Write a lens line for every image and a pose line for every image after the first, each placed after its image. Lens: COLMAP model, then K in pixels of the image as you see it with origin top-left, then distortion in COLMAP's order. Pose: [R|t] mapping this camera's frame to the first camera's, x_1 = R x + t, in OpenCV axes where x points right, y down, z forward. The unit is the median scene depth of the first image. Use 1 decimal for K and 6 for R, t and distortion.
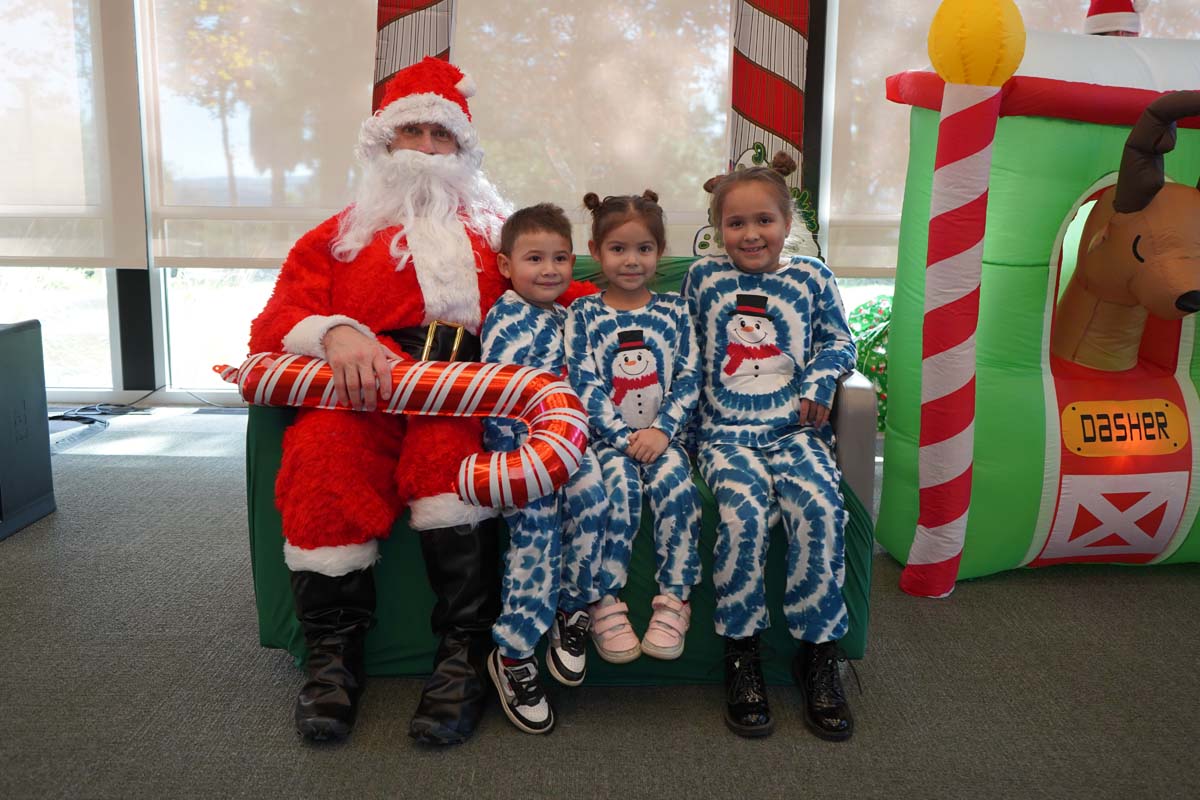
lens RADIAL K [[1260.3, 0, 599.9], [0, 1260.3, 400.4], [0, 0, 1]] dist [0.023759, 0.000000]
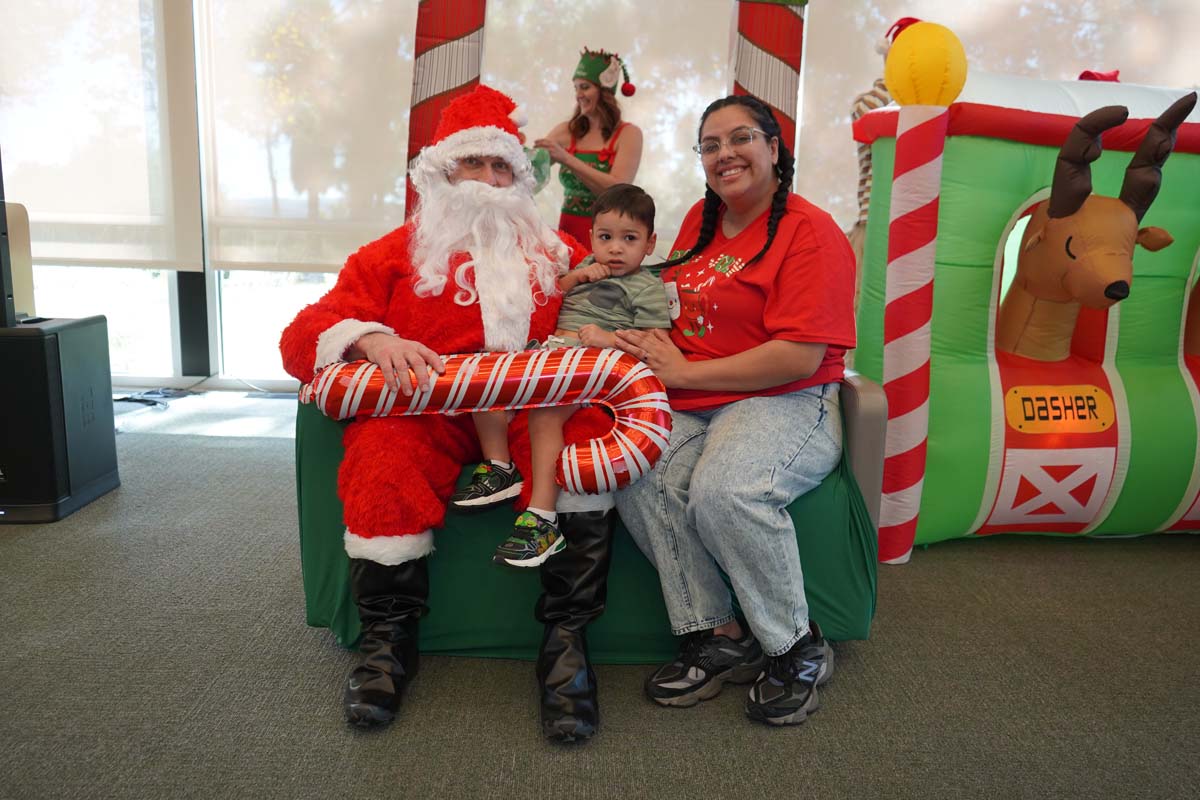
lens RADIAL K [[1017.1, 0, 592.5], [0, 1017.1, 400.3], [0, 0, 1]] dist [0.006072, 0.009326]
pose [[0.999688, 0.012799, 0.021441, -0.037282], [-0.013125, 0.999799, 0.015128, -0.008538], [-0.021244, -0.015405, 0.999656, 0.105209]]
